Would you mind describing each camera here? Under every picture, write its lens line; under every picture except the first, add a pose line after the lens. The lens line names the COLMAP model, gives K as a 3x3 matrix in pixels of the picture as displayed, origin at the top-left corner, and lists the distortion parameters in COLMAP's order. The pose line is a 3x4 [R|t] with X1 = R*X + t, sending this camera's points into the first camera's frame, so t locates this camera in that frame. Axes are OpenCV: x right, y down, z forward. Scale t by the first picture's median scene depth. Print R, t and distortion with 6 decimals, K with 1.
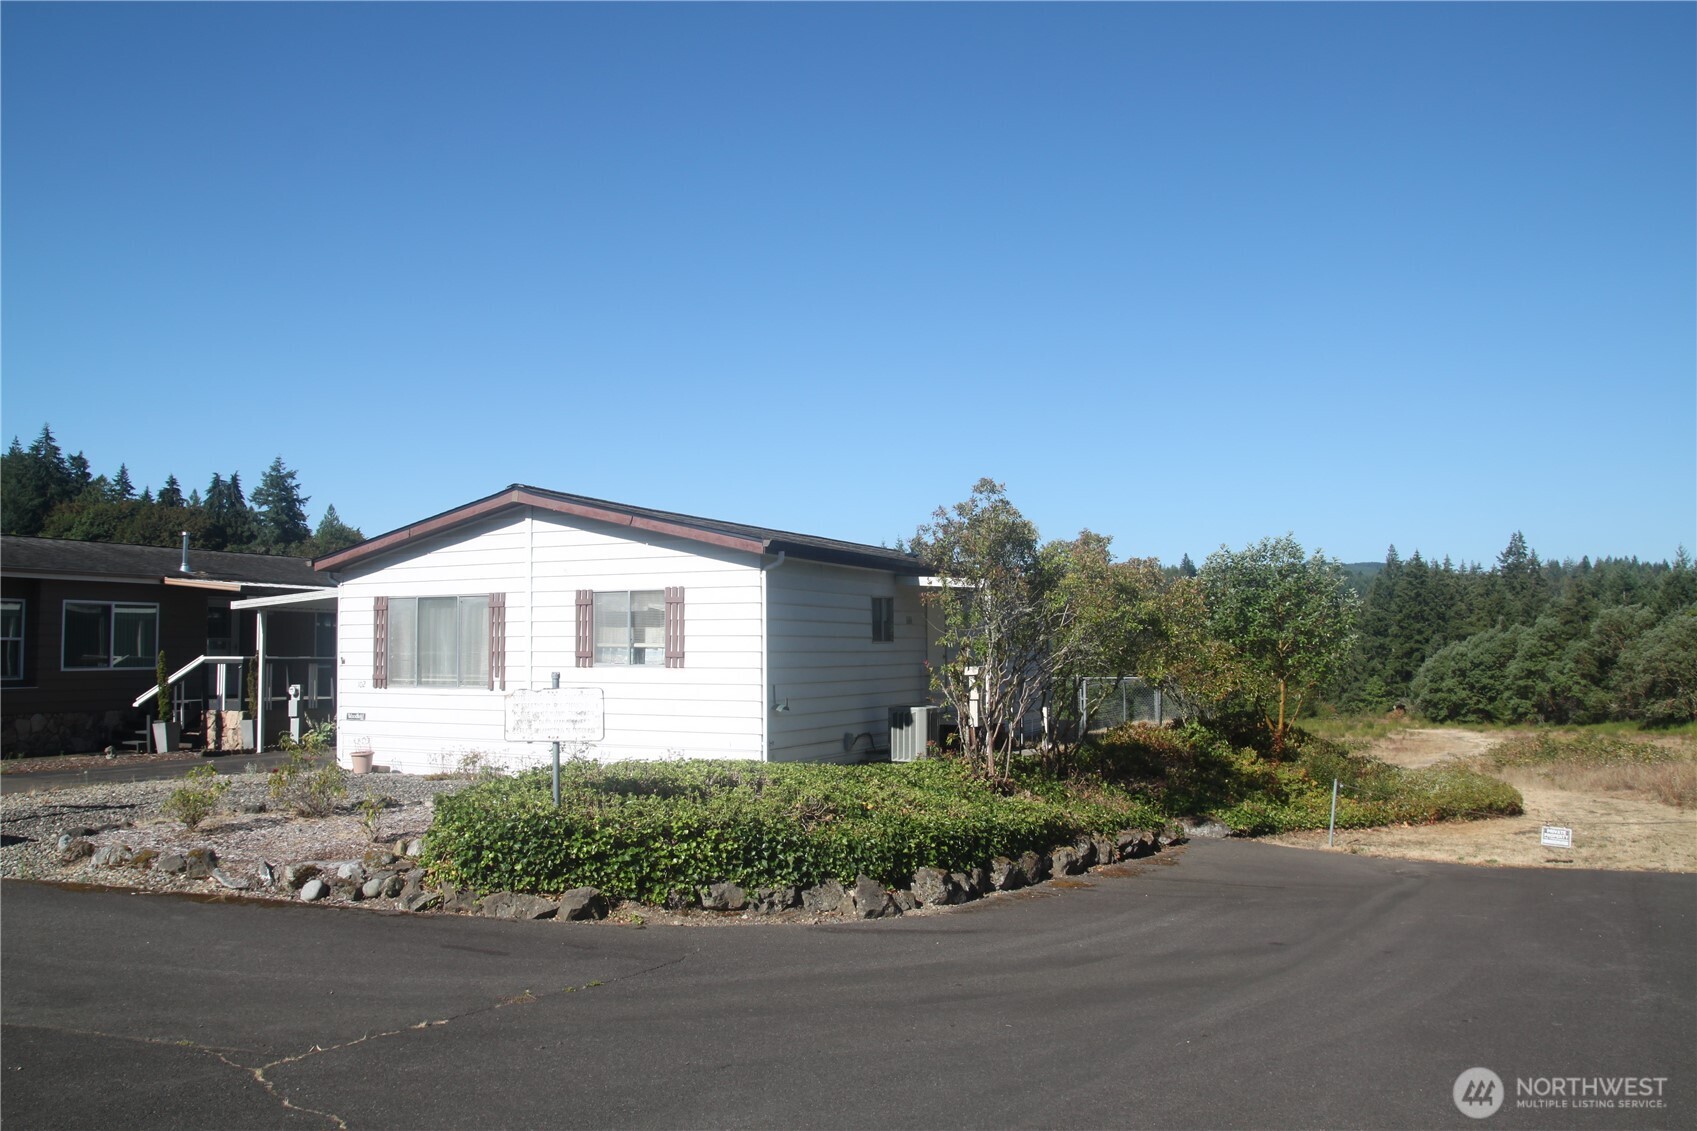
lens RADIAL K [[1290.7, 0, 844.5], [0, 1290.7, 561.8], [0, 0, 1]] dist [-0.112012, 0.081907]
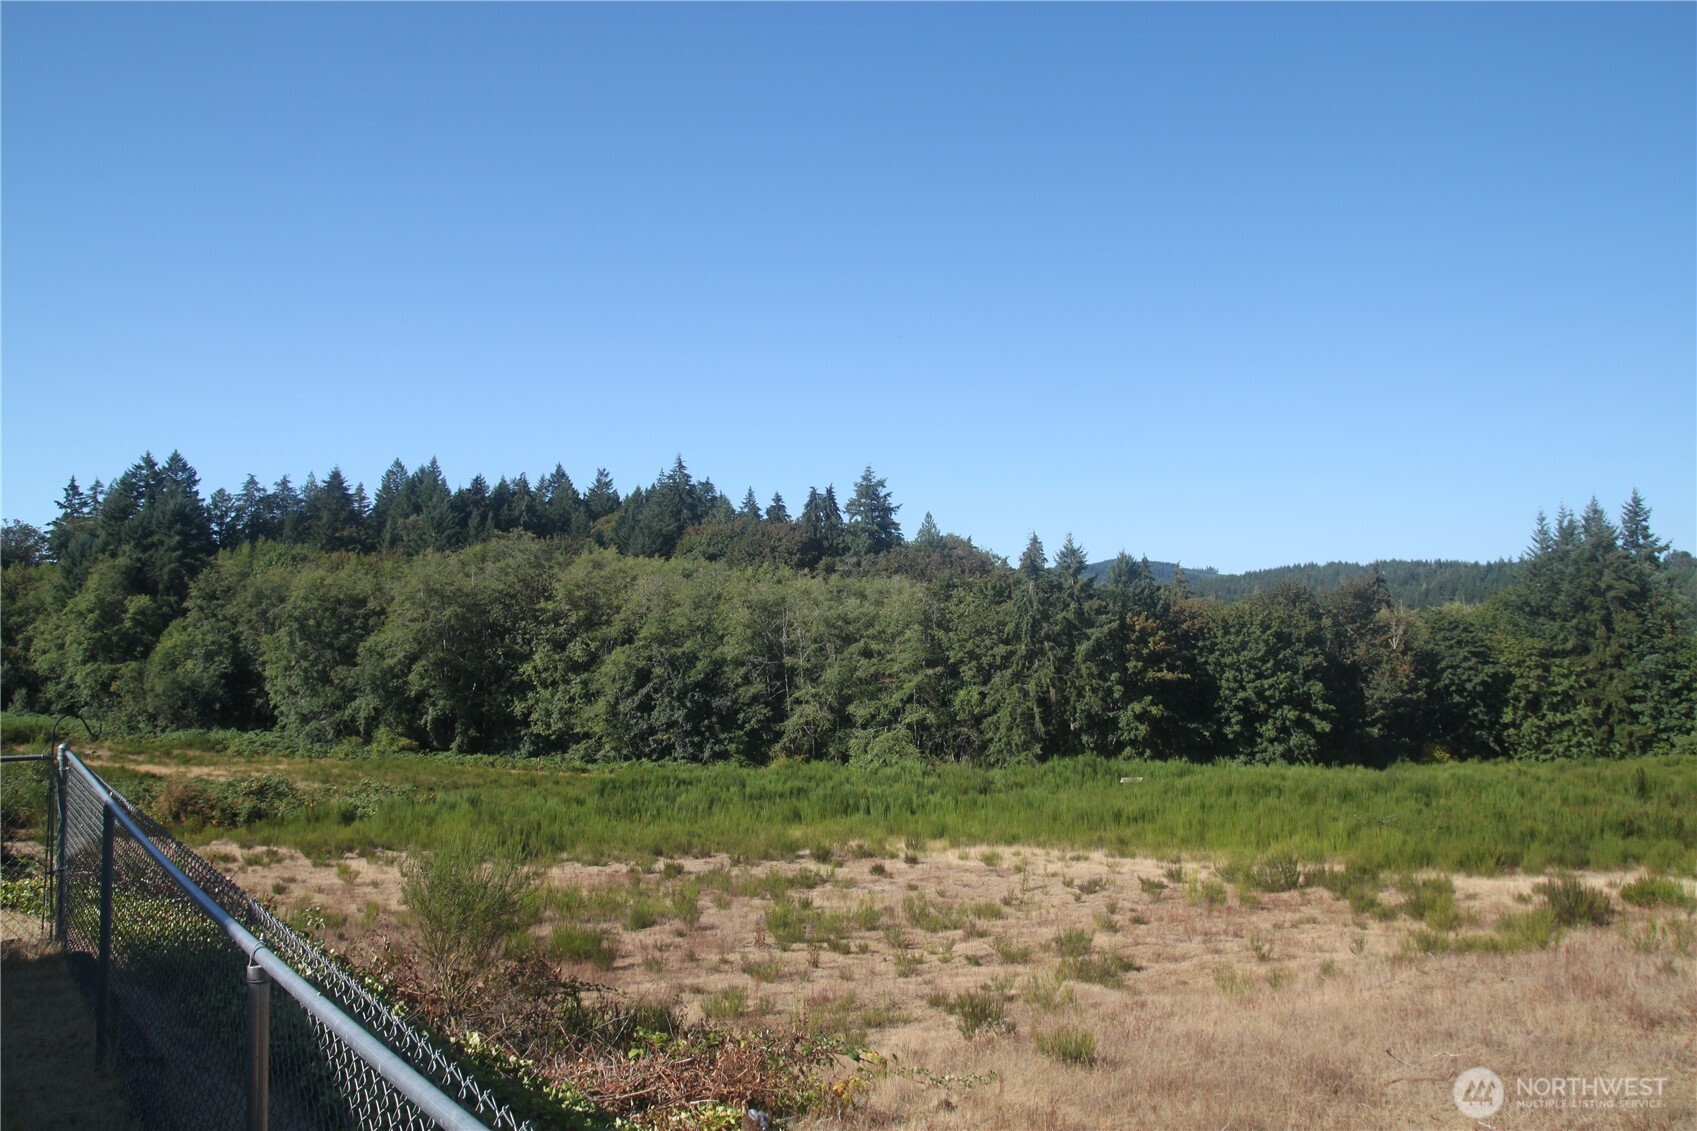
lens RADIAL K [[1290.7, 0, 868.1], [0, 1290.7, 545.9], [0, 0, 1]] dist [-0.112012, 0.081907]
pose [[0.876571, -0.050763, -0.478587, 0.049961], [0.041500, 0.998690, -0.029918, 0.015567], [0.479479, 0.006364, 0.877530, 0.212026]]
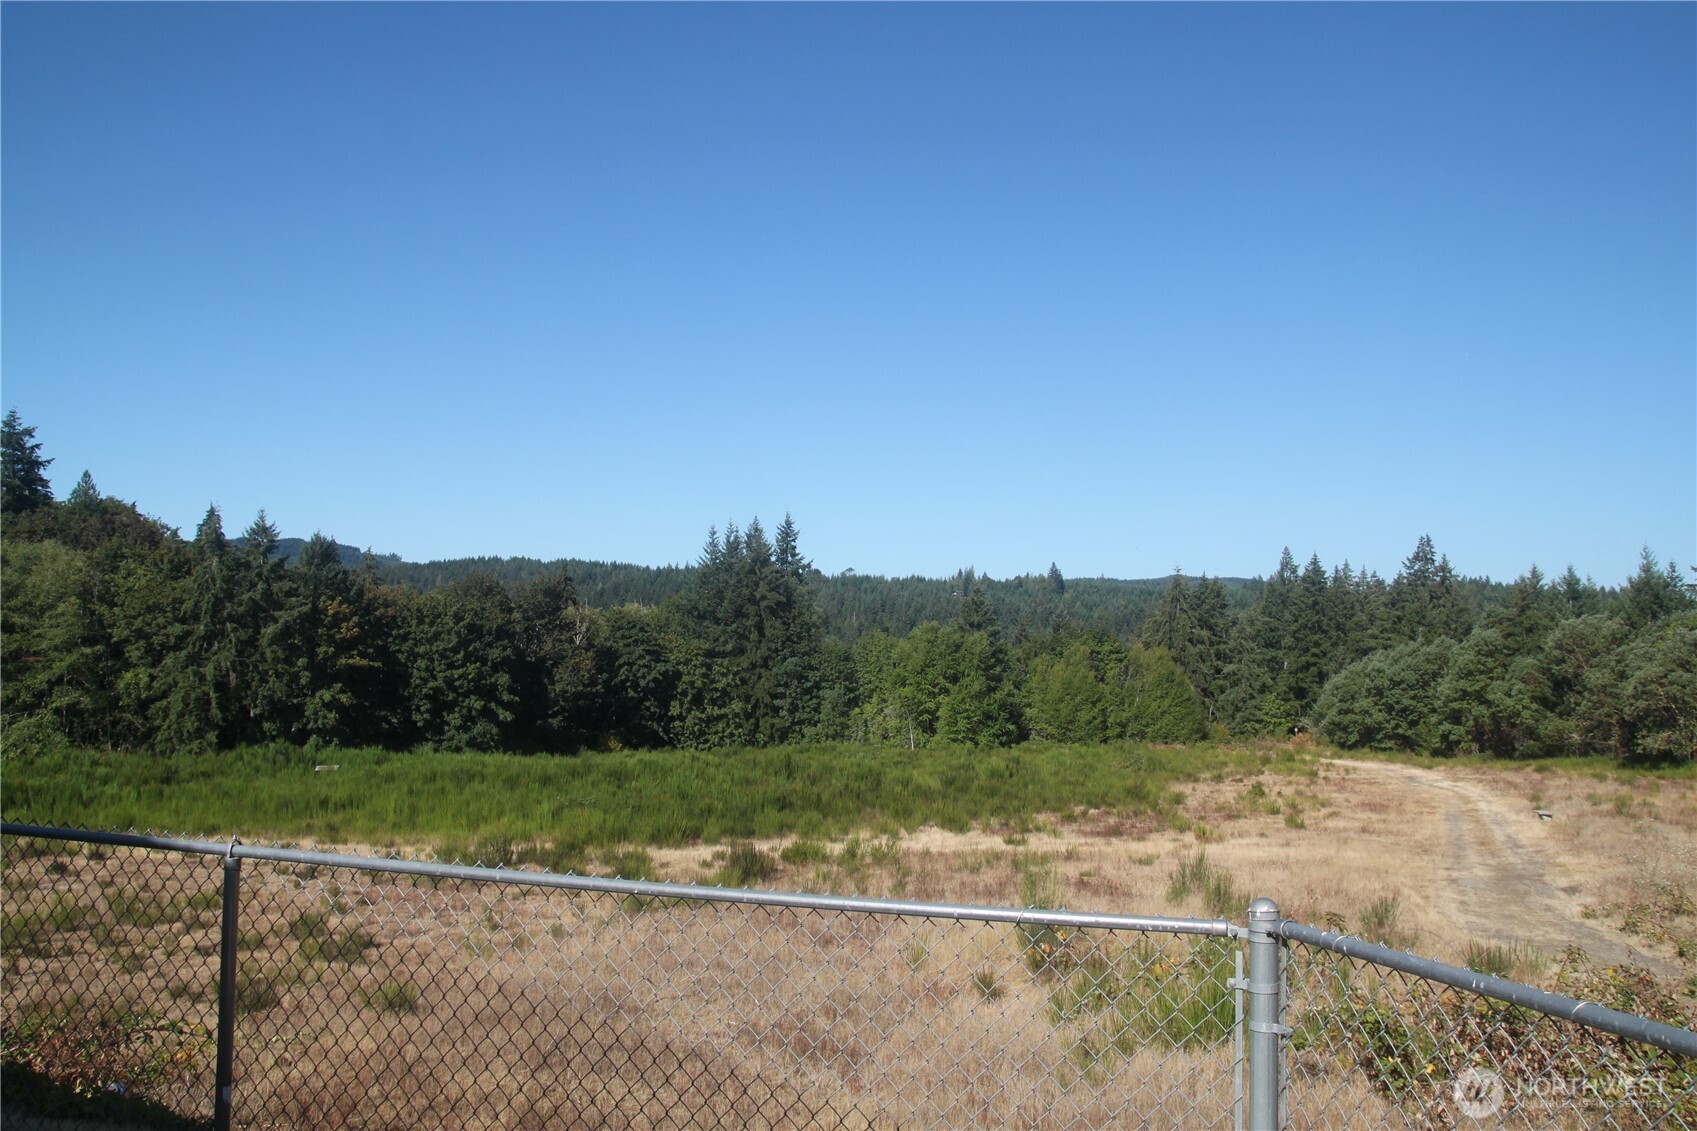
lens RADIAL K [[1290.7, 0, 842.8], [0, 1290.7, 565.6], [0, 0, 1]] dist [-0.112012, 0.081907]
pose [[0.994722, 0.025706, 0.099338, 0.043373], [-0.025642, 0.999669, -0.001923, 0.014614], [-0.099355, -0.000635, 0.995052, 0.199422]]
